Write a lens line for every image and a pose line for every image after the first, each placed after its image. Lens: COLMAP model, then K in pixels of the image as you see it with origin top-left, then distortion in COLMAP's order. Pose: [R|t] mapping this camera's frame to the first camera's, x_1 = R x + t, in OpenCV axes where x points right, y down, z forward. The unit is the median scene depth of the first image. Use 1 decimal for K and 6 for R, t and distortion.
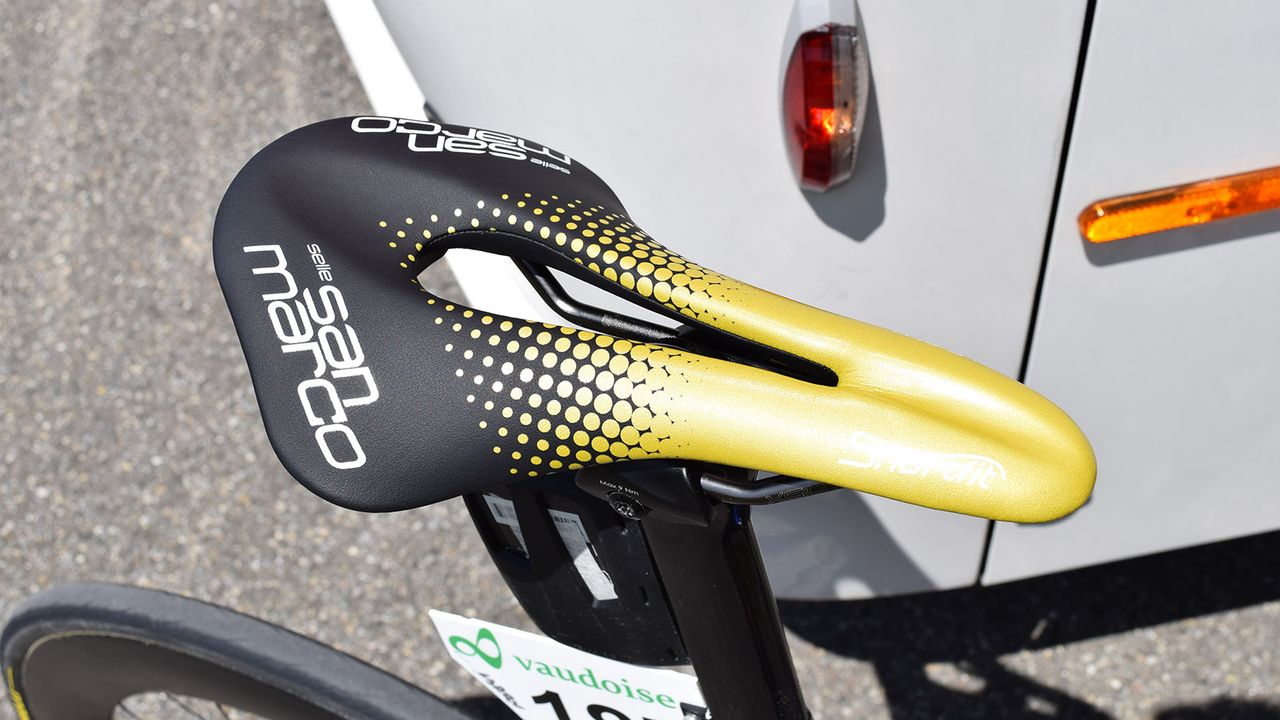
lens RADIAL K [[1568.4, 0, 644.1], [0, 1568.4, 353.6], [0, 0, 1]] dist [-0.062556, 0.000000]
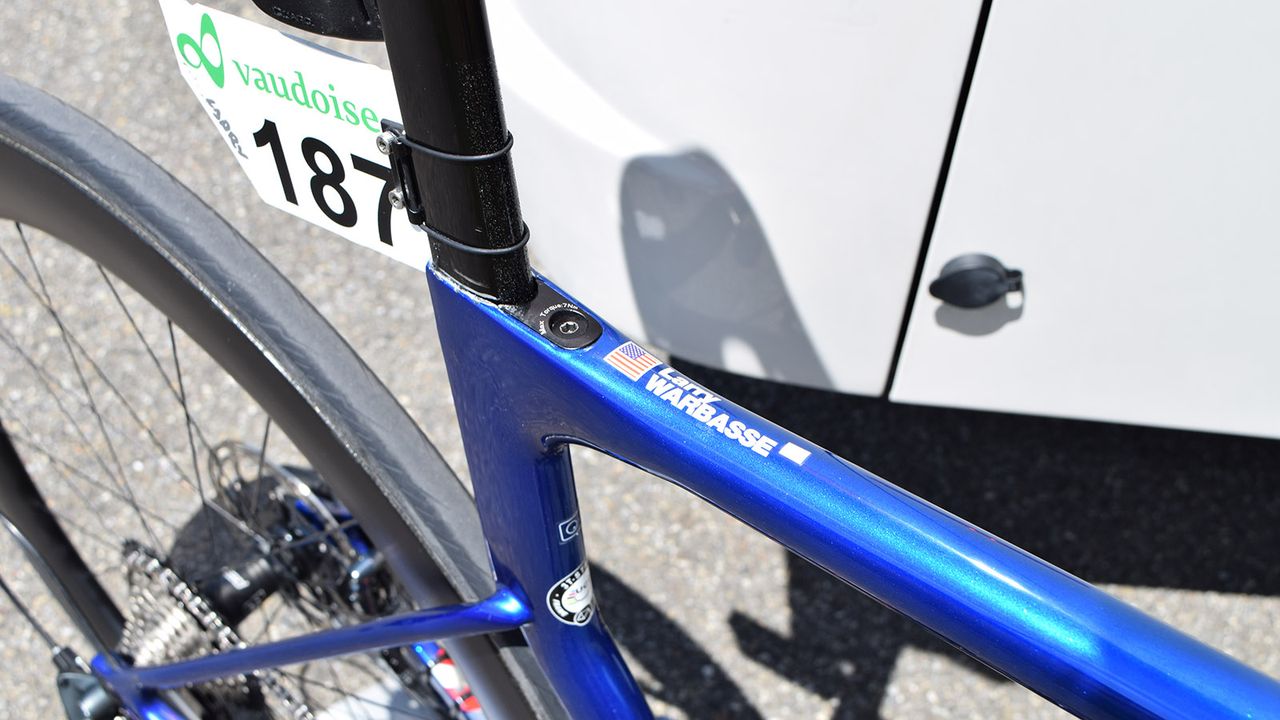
lens RADIAL K [[1517.4, 0, 634.9], [0, 1517.4, 364.9], [0, 0, 1]] dist [-0.028614, 0.000000]
pose [[0.966507, 0.247703, -0.067142, 0.085143], [-0.248602, 0.968591, -0.005247, 0.111574], [0.063734, 0.021763, 0.997730, 0.061208]]
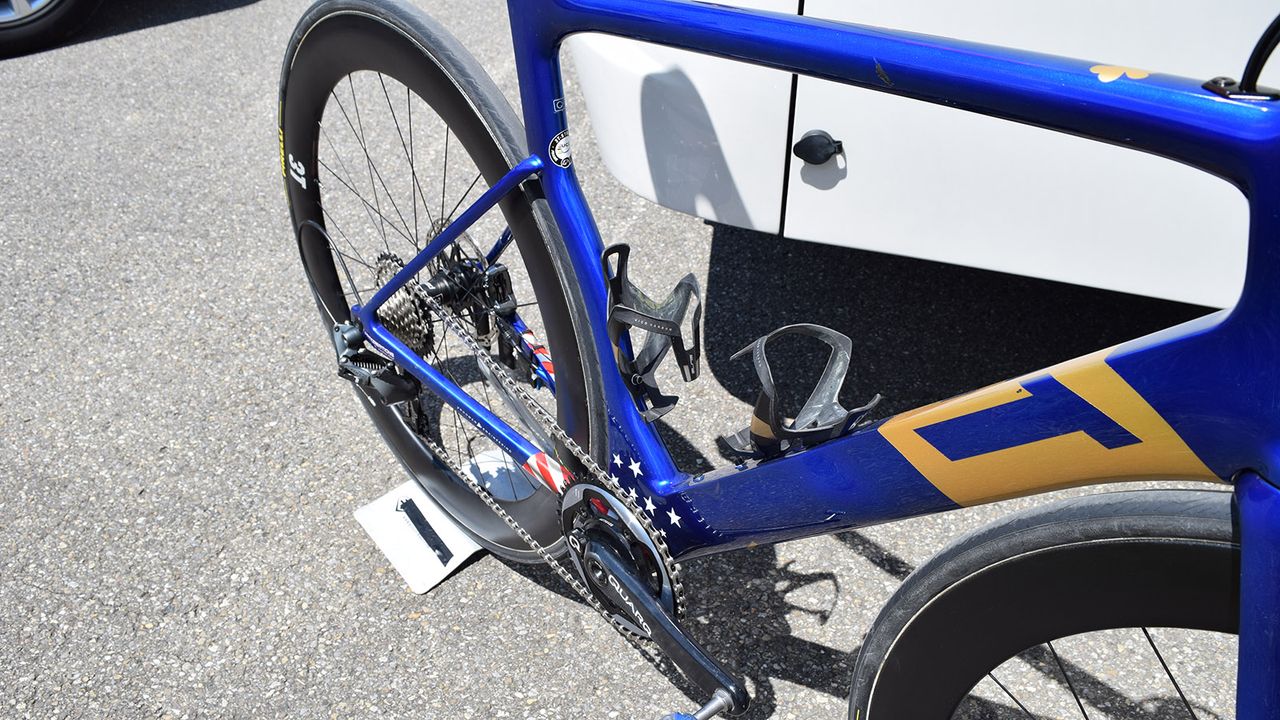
lens RADIAL K [[1010.9, 0, 644.2], [0, 1010.9, 364.7], [0, 0, 1]] dist [-0.049803, -0.000892]
pose [[0.925649, 0.295657, -0.236137, 0.253861], [-0.336521, 0.928577, -0.156519, 0.334682], [0.172996, 0.224347, 0.959031, -0.041872]]
